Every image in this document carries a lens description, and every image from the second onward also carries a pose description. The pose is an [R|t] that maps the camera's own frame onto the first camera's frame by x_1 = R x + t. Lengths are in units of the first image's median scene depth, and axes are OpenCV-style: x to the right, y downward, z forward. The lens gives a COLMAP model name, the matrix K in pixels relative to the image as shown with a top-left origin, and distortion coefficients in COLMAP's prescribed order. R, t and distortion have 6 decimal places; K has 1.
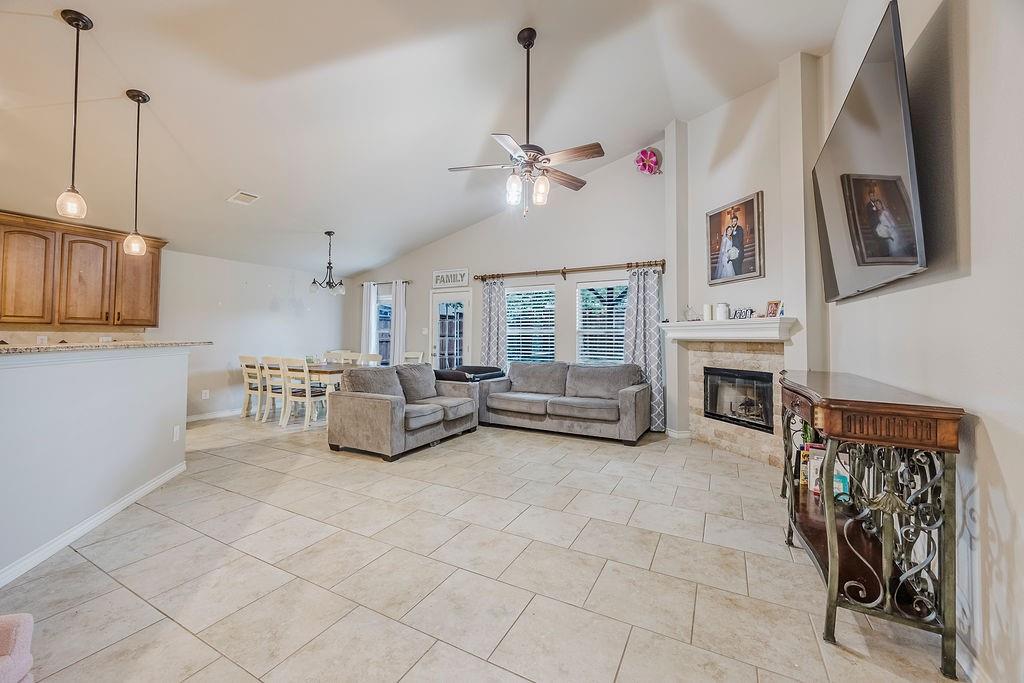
lens RADIAL K [[399.0, 0, 512.3], [0, 399.0, 325.7], [0, 0, 1]] dist [-0.001627, -0.000003]
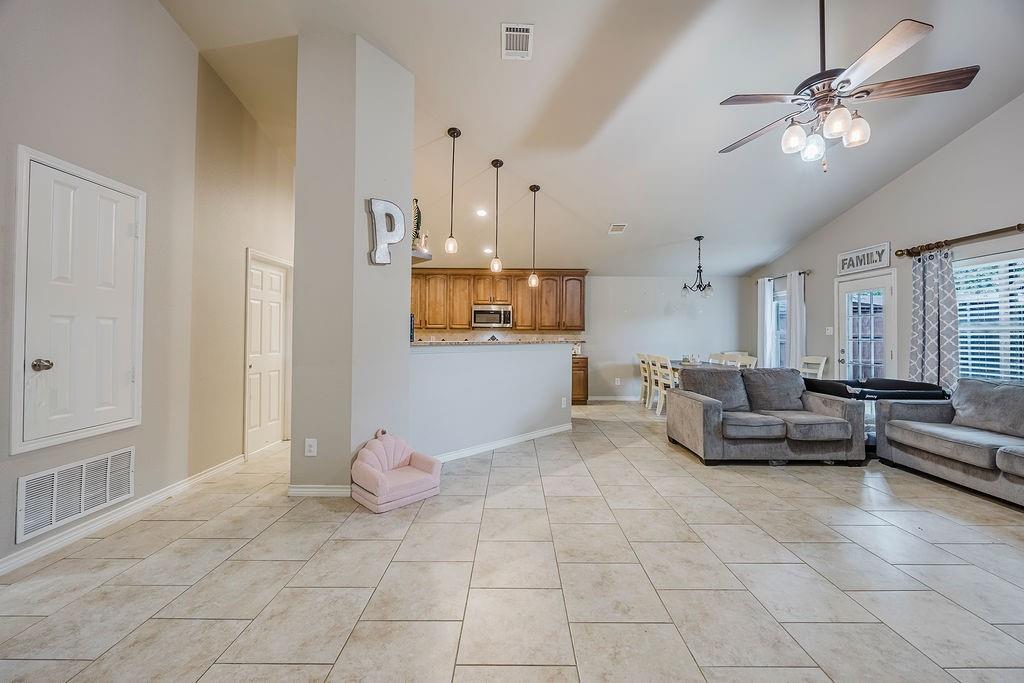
lens RADIAL K [[394.2, 0, 514.0], [0, 394.2, 328.0], [0, 0, 1]] dist [-0.001741, -0.000250]
pose [[0.471074, -0.020135, -0.881864, 0.247889], [0.022070, 0.999696, -0.011036, 0.003767], [0.881818, -0.014264, 0.471375, 0.099756]]
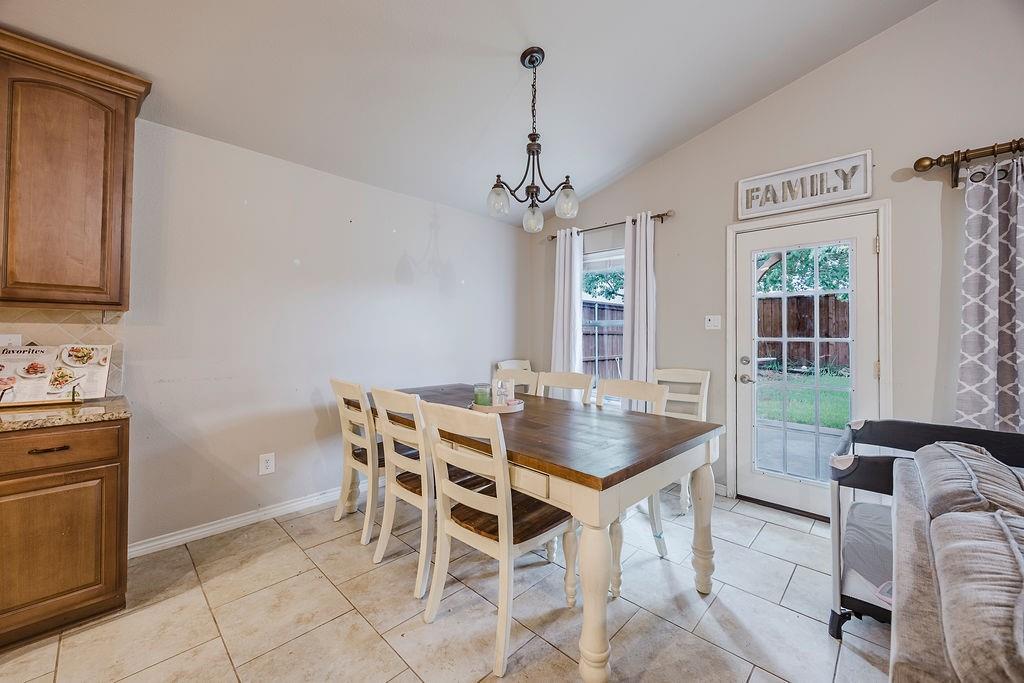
lens RADIAL K [[394.2, 0, 514.0], [0, 394.2, 328.0], [0, 0, 1]] dist [-0.001741, -0.000250]
pose [[0.963643, -0.002565, -0.267179, -0.432612], [0.004534, 0.999967, 0.006753, 0.021458], [0.267153, -0.007718, 0.963623, 0.732663]]
